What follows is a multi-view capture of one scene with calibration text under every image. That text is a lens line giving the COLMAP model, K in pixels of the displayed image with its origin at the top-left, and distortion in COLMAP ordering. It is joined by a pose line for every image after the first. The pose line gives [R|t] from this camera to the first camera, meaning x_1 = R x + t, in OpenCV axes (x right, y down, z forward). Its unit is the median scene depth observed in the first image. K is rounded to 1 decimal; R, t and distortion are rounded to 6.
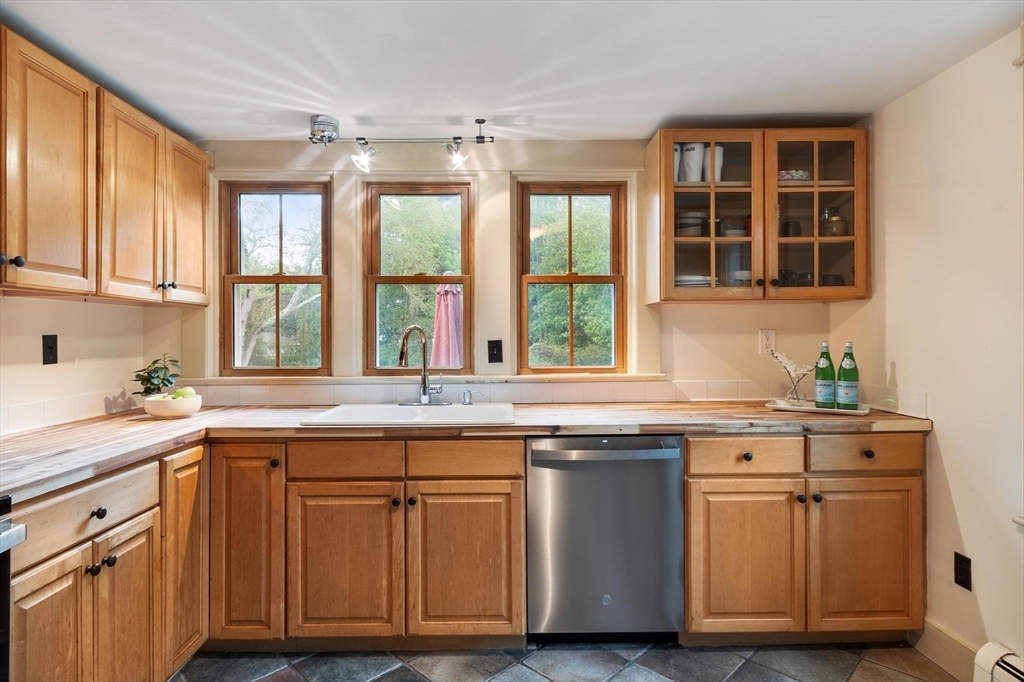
lens RADIAL K [[554.5, 0, 512.0], [0, 554.5, 341.0], [0, 0, 1]] dist [0.002064, 0.000761]
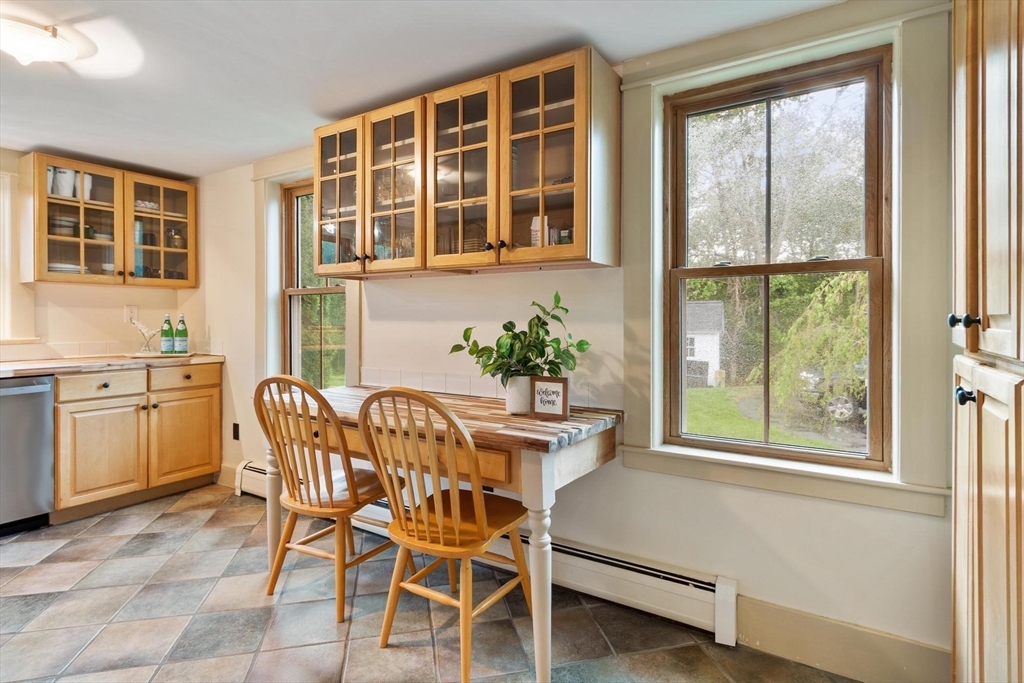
lens RADIAL K [[540.9, 0, 514.1], [0, 540.9, 324.1], [0, 0, 1]] dist [0.001657, 0.000523]
pose [[0.563726, 0.000835, 0.825961, -0.168685], [0.002195, 0.999994, -0.002509, 0.039632], [-0.825959, 0.003227, 0.563721, -0.734738]]
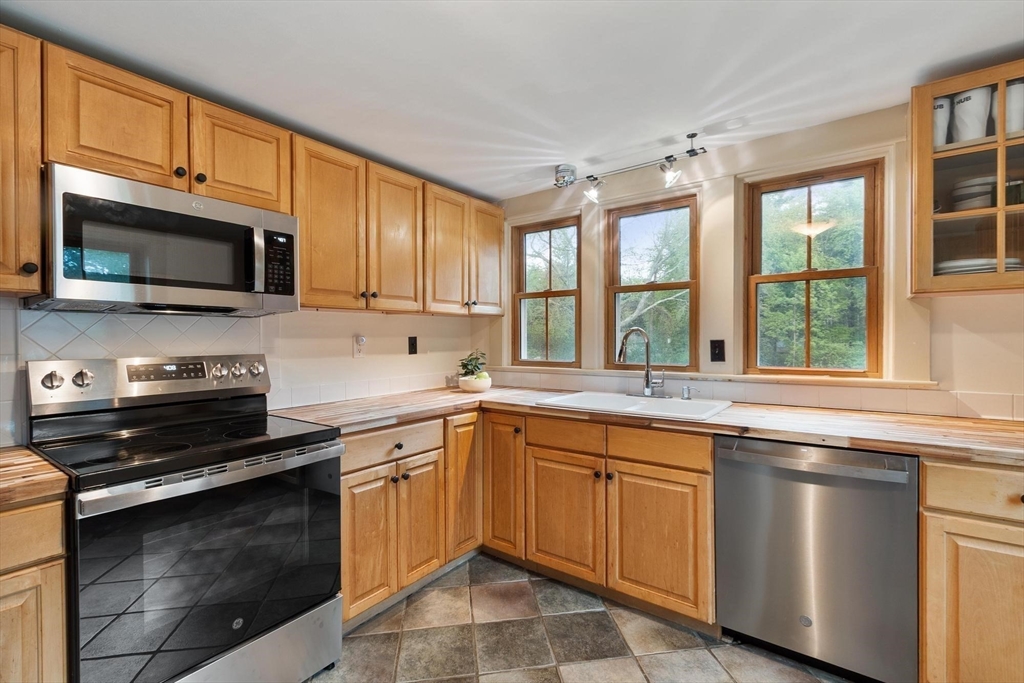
lens RADIAL K [[457.7, 0, 508.4], [0, 457.7, 346.1], [0, 0, 1]] dist [-0.001326, -0.000145]
pose [[0.789803, 0.010204, -0.613276, 0.227307], [-0.000861, 0.999879, 0.015527, -0.004419], [0.613360, -0.011735, 0.789716, 0.089192]]
